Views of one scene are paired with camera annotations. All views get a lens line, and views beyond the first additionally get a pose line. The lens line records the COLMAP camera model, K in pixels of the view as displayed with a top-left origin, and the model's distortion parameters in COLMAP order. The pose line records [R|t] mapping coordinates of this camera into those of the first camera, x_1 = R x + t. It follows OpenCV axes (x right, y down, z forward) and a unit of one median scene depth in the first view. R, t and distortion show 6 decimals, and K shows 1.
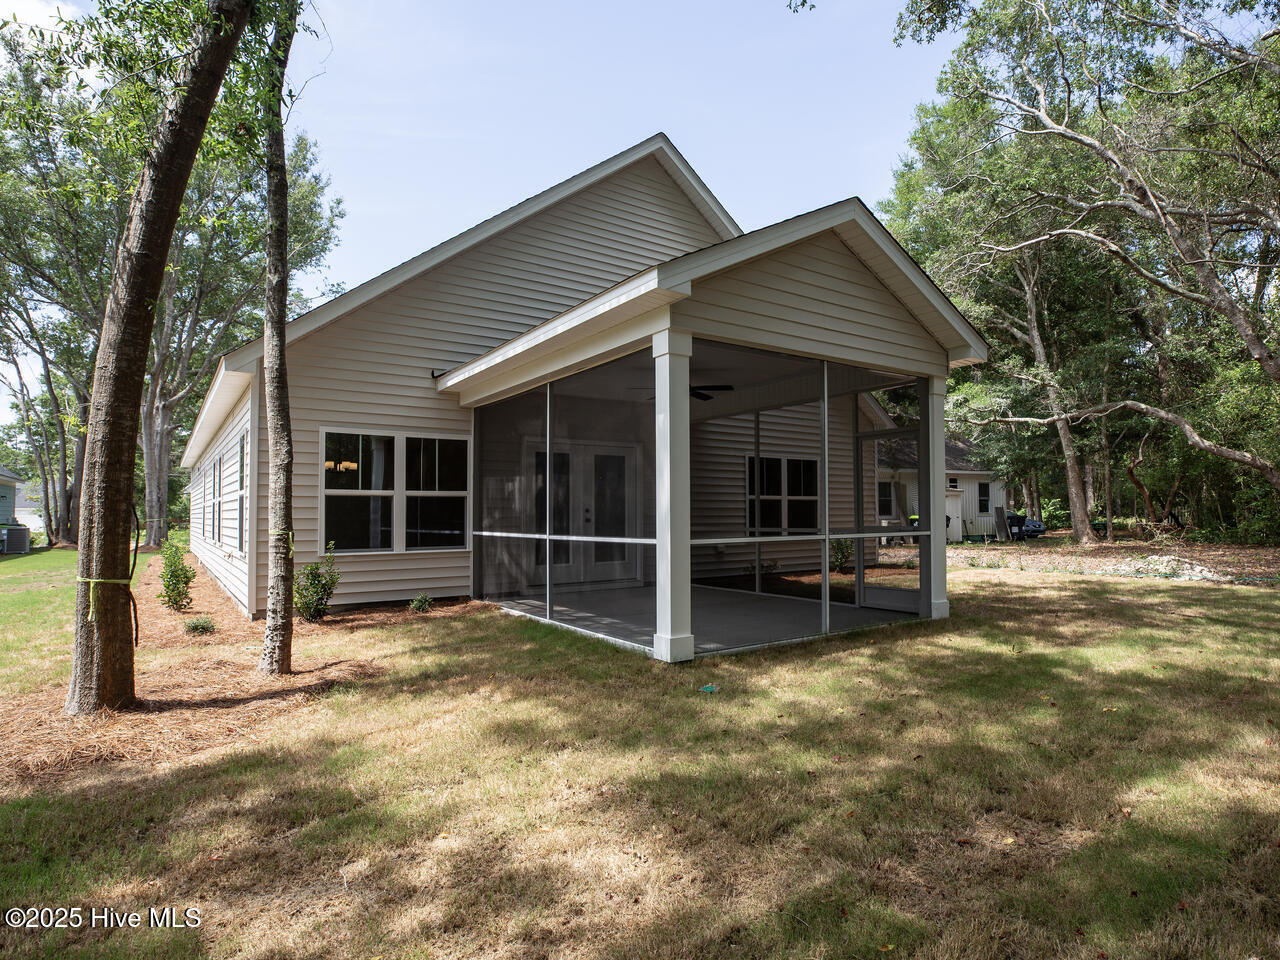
lens RADIAL K [[727.3, 0, 708.7], [0, 727.3, 498.5], [0, 0, 1]] dist [-0.031297, 0.000437]
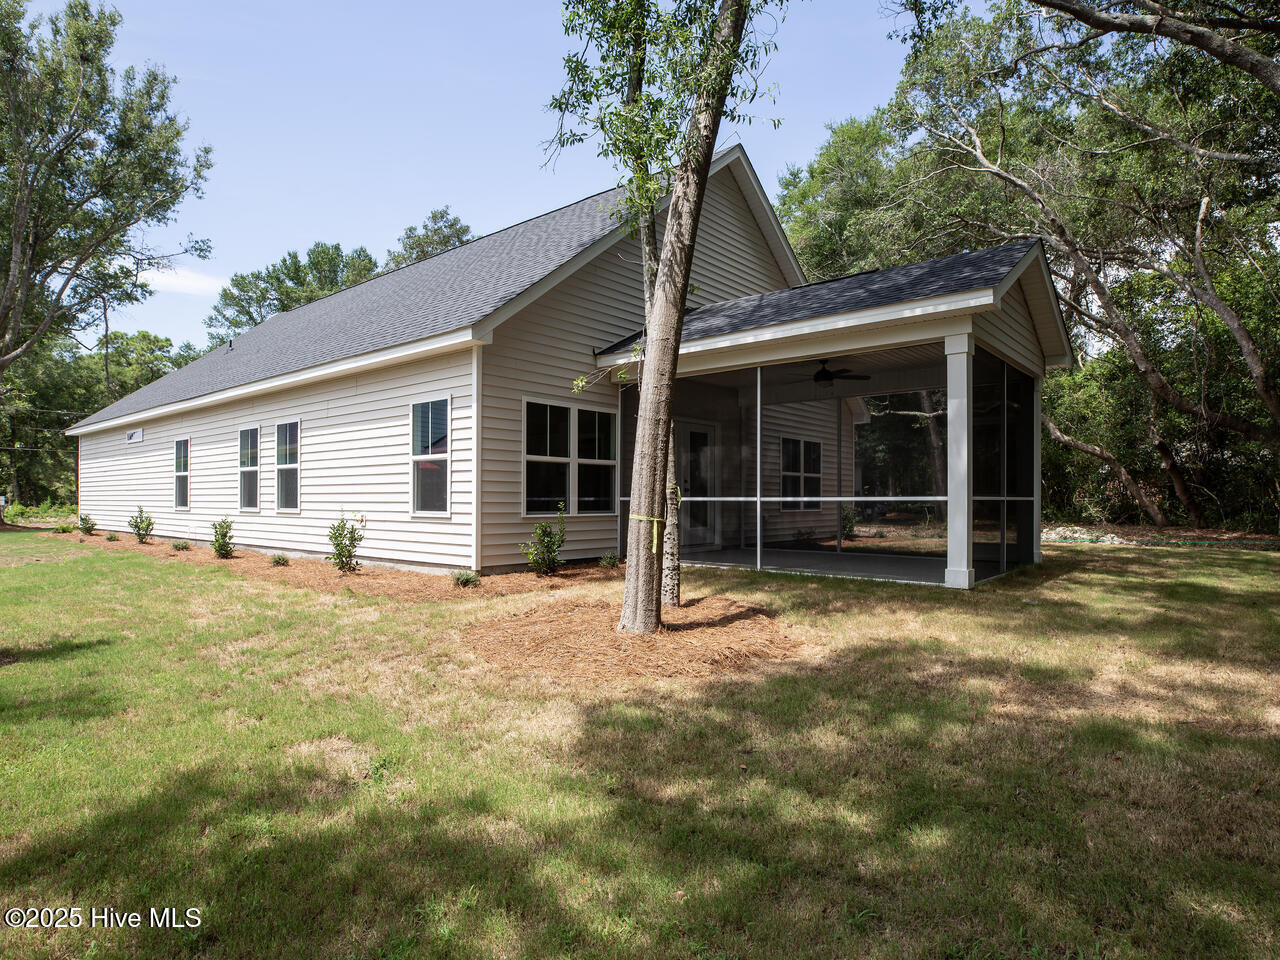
lens RADIAL K [[730.6, 0, 641.6], [0, 730.6, 510.5], [0, 0, 1]] dist [-0.065025, 0.041960]
pose [[0.976972, 0.005302, 0.213300, -0.529373], [-0.012877, 0.999334, 0.034141, 0.027016], [-0.212977, -0.036102, 0.976390, -0.084660]]
